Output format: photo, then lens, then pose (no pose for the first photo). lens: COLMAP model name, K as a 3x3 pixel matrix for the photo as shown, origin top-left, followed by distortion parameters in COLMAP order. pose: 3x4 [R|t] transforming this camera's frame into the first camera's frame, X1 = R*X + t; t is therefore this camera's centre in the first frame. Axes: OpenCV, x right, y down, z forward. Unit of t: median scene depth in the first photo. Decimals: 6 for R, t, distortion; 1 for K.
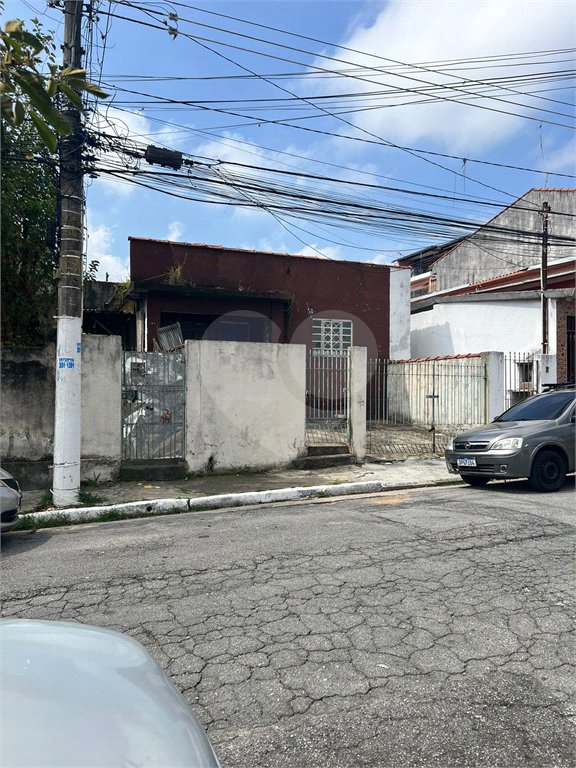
lens RADIAL K [[587.0, 0, 289.7], [0, 587.0, 386.9], [0, 0, 1]] dist [0.036013, -0.054931]
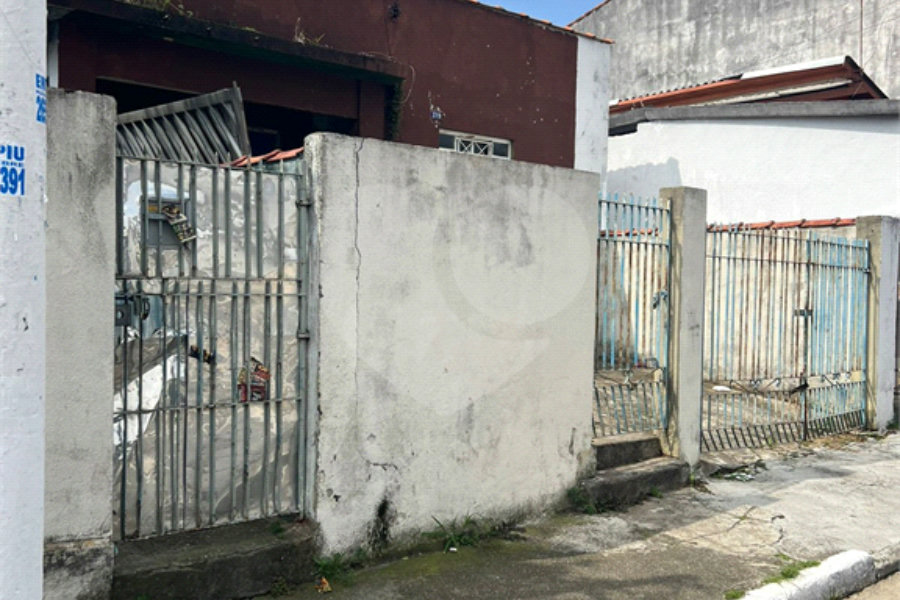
lens RADIAL K [[918.3, 0, 457.8], [0, 918.3, 308.2], [0, 0, 1]] dist [0.020640, 0.000000]
pose [[0.948926, 0.008231, 0.315391, -0.217114], [-0.018614, 0.999379, 0.029924, -0.003025], [-0.314948, -0.034267, 0.948490, 0.432836]]
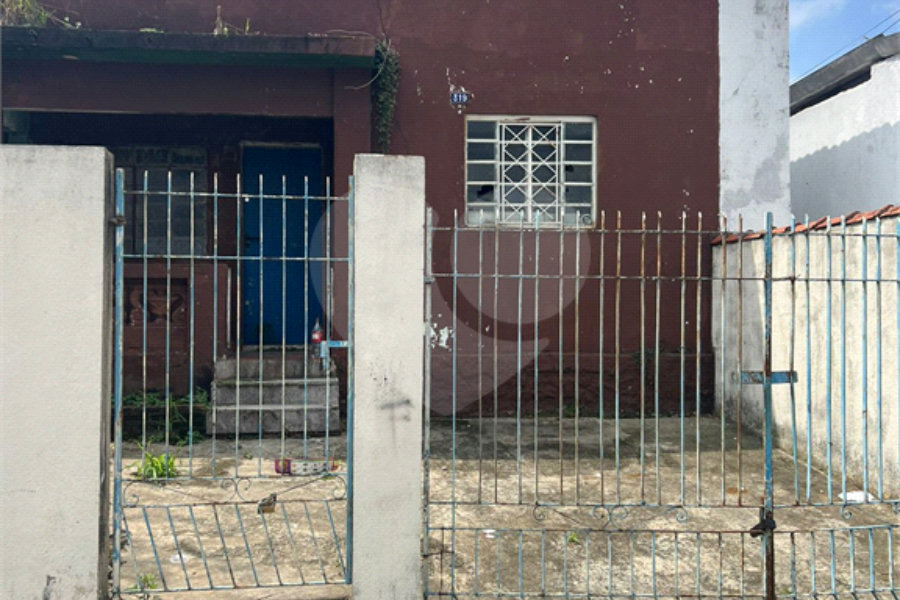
lens RADIAL K [[918.3, 0, 444.5], [0, 918.3, 292.9], [0, 0, 1]] dist [0.020640, 0.000000]
pose [[0.963290, -0.010760, -0.268249, 0.220158], [0.008219, 0.999910, -0.010595, -0.011715], [0.268339, 0.008001, 0.963291, 0.637829]]
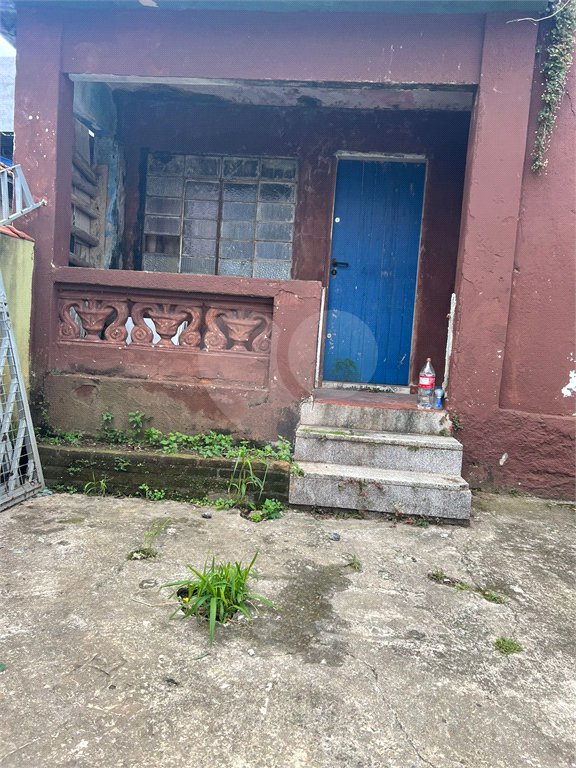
lens RADIAL K [[587.0, 0, 287.5], [0, 587.0, 394.0], [0, 0, 1]] dist [0.036013, -0.054931]
pose [[0.880090, 0.091859, -0.465836, 0.033965], [-0.058081, 0.994567, 0.086388, -0.004740], [0.471241, -0.048973, 0.880644, 0.929118]]
